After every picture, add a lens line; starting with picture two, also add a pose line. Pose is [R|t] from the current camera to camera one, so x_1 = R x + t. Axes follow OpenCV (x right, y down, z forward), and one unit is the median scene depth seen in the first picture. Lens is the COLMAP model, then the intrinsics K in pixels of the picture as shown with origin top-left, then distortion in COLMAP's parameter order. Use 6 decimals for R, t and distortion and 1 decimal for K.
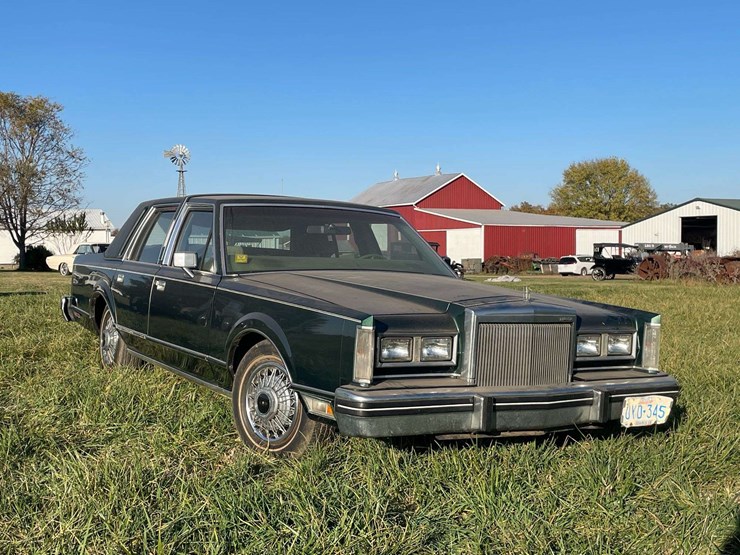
lens RADIAL K [[758.2, 0, 366.3], [0, 758.2, 282.0], [0, 0, 1]] dist [0.096956, -0.125577]
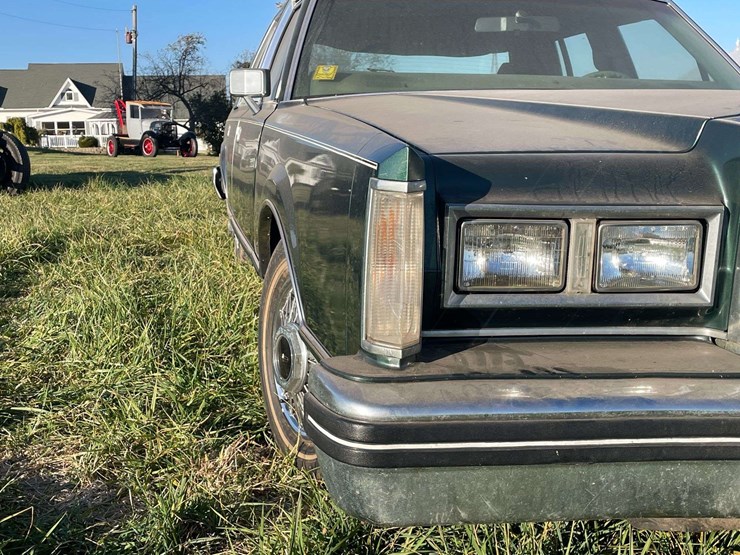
lens RADIAL K [[758.2, 0, 366.3], [0, 758.2, 282.0], [0, 0, 1]] dist [0.096956, -0.125577]
pose [[0.934267, 0.029073, -0.355387, 0.097744], [0.014787, 0.992654, 0.120080, 0.057826], [0.356268, -0.117442, 0.926974, 0.648491]]
